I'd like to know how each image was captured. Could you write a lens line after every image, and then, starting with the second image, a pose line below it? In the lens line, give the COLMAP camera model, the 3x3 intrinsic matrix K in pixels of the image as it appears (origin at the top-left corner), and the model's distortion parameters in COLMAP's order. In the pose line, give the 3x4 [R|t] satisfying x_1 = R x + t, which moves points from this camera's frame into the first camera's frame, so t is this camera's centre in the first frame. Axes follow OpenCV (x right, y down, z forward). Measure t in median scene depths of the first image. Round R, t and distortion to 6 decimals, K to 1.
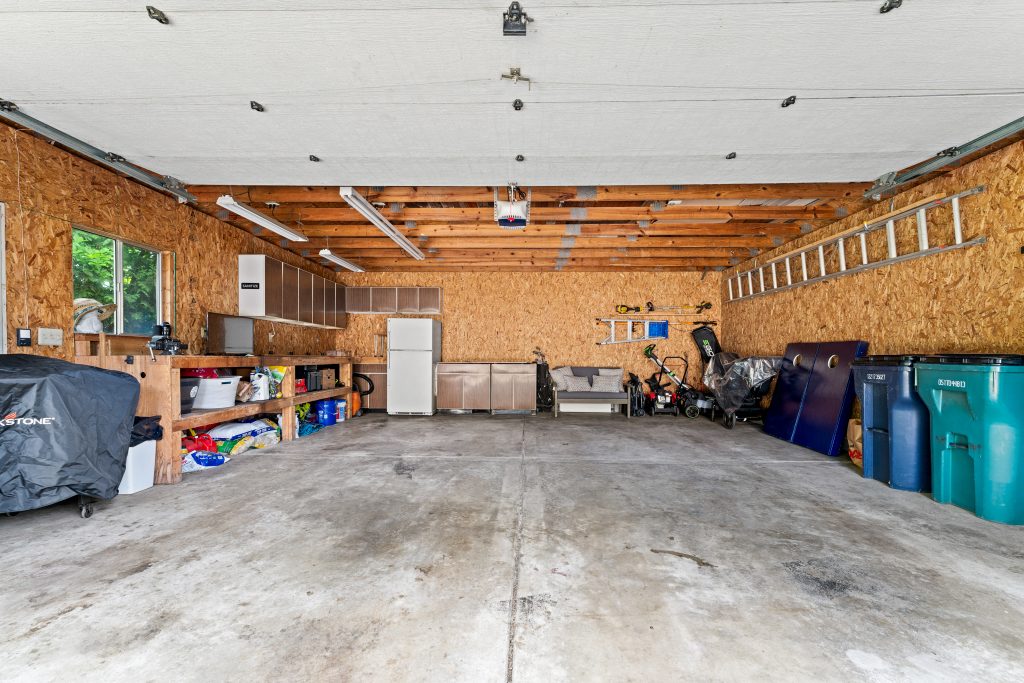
lens RADIAL K [[426.4, 0, 514.8], [0, 426.4, 327.2], [0, 0, 1]] dist [-0.002629, 0.000270]
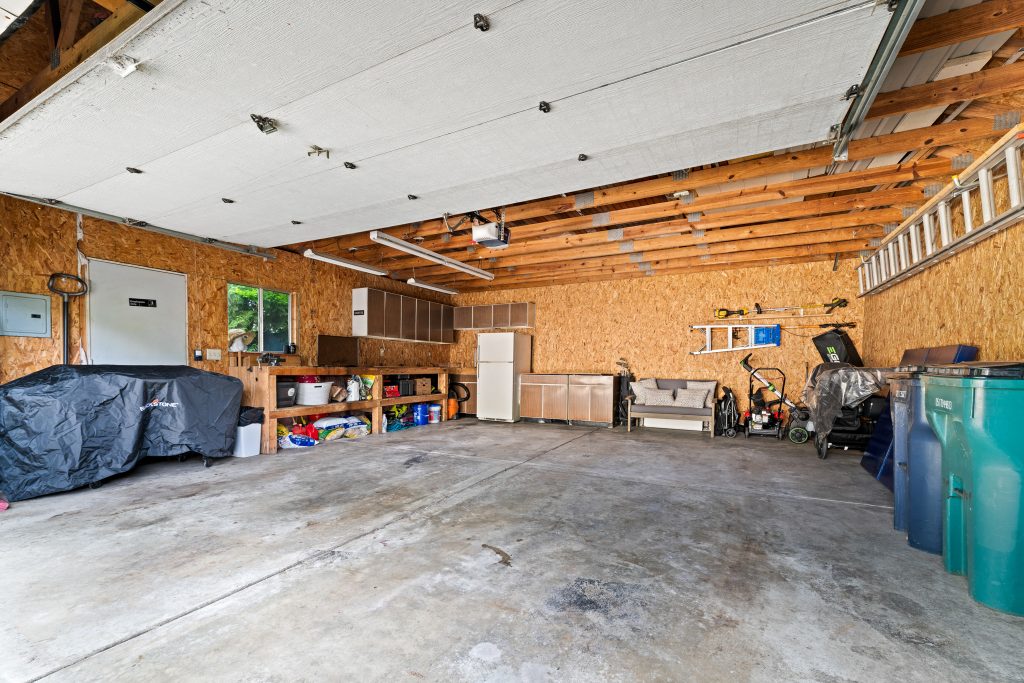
lens RADIAL K [[436.6, 0, 512.0], [0, 436.6, 341.5], [0, 0, 1]] dist [-0.001195, -0.000360]
pose [[0.897513, -0.026380, -0.440199, 0.471622], [0.029171, 0.999574, -0.000426, 0.005389], [0.440023, -0.012459, 0.897900, 0.022500]]
